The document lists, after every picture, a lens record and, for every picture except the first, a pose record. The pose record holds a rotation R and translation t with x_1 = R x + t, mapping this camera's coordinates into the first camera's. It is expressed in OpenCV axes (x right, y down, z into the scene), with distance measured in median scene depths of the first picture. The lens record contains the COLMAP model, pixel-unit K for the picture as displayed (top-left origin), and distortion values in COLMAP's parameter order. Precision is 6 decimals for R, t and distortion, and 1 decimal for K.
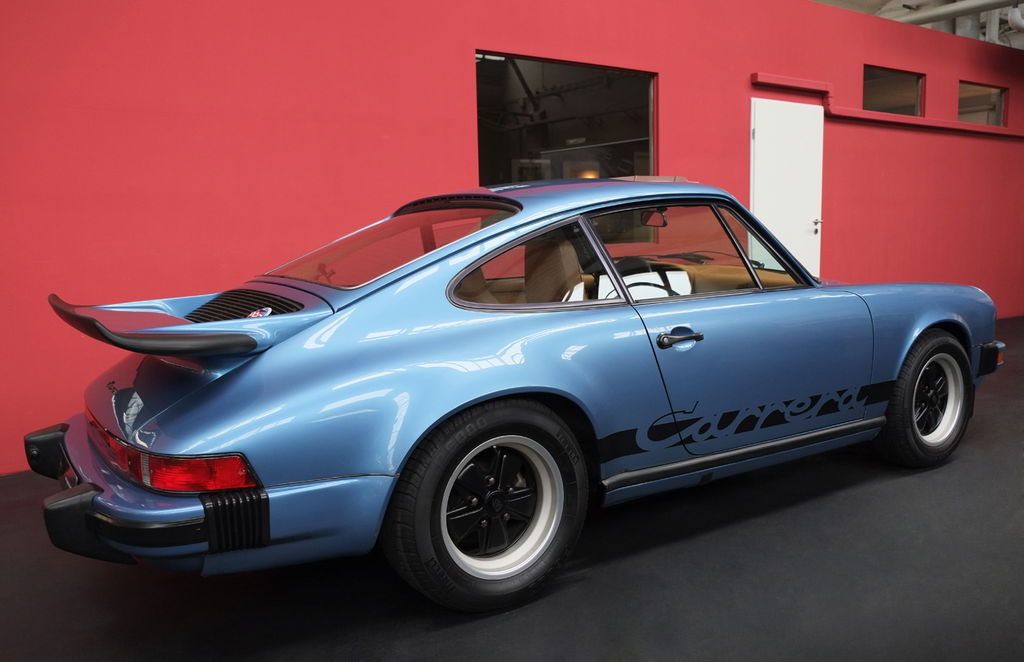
lens RADIAL K [[821.4, 0, 512.1], [0, 821.4, 332.6], [0, 0, 1]] dist [-0.001368, -0.000089]
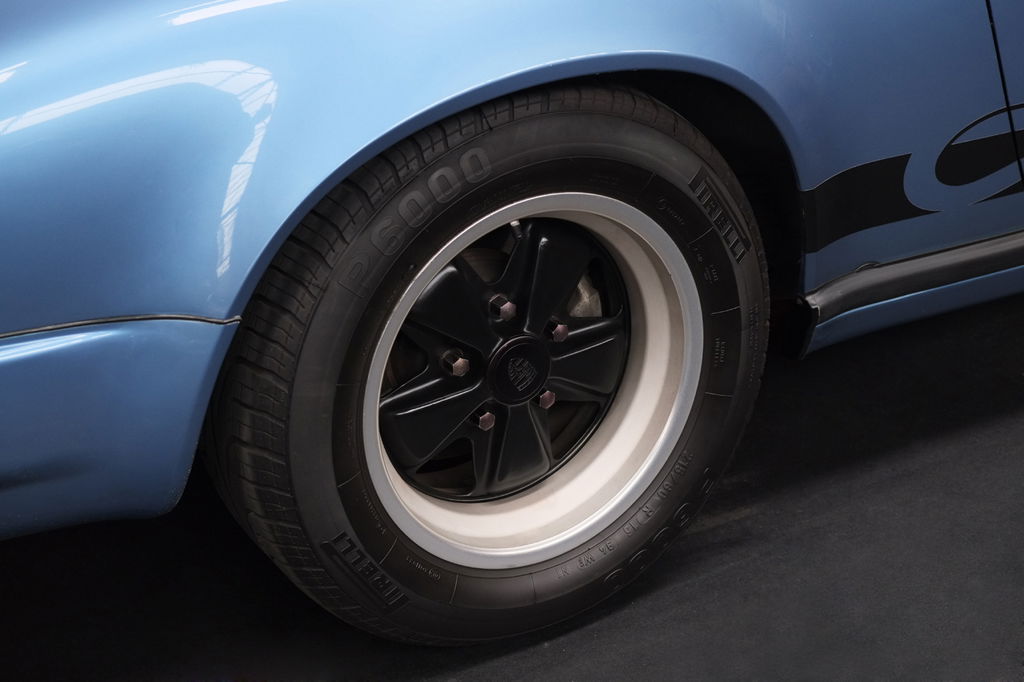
lens RADIAL K [[1679.7, 0, 513.7], [0, 1679.7, 340.2], [0, 0, 1]] dist [-0.064023, 0.000000]
pose [[0.999253, 0.014165, -0.035947, 0.005050], [-0.002547, 0.952503, 0.304519, -0.033508], [0.038553, -0.304200, 0.951828, 0.290940]]
